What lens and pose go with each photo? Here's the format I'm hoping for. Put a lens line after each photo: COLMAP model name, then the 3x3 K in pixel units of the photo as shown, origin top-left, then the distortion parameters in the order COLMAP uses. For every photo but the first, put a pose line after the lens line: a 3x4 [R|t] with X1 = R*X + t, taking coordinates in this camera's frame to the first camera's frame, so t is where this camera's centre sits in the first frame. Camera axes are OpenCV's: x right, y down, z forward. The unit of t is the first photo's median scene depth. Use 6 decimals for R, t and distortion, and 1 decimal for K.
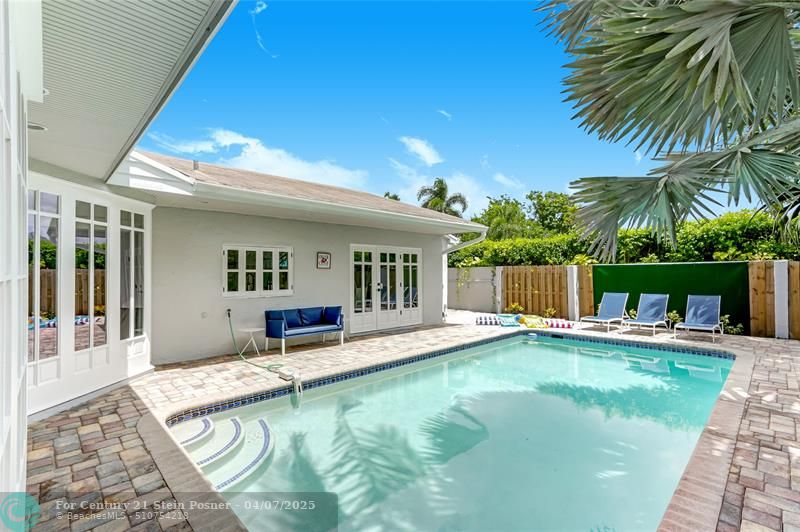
lens RADIAL K [[361.8, 0, 395.8], [0, 361.8, 268.1], [0, 0, 1]] dist [0.001326, 0.000128]
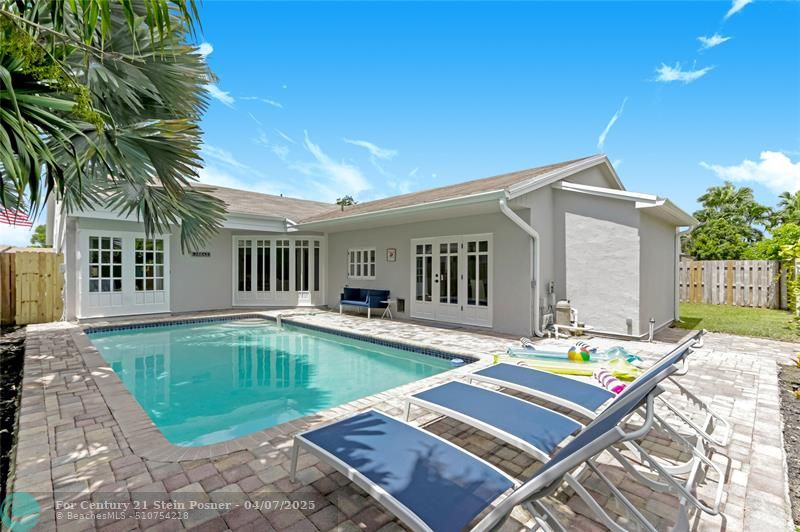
lens RADIAL K [[361.8, 0, 395.8], [0, 361.8, 268.1], [0, 0, 1]] dist [0.001326, 0.000128]
pose [[0.010030, 0.010253, -0.999897, 0.898778], [0.019304, 0.999759, 0.010446, 0.010523], [0.999763, -0.019407, 0.009830, 0.827136]]
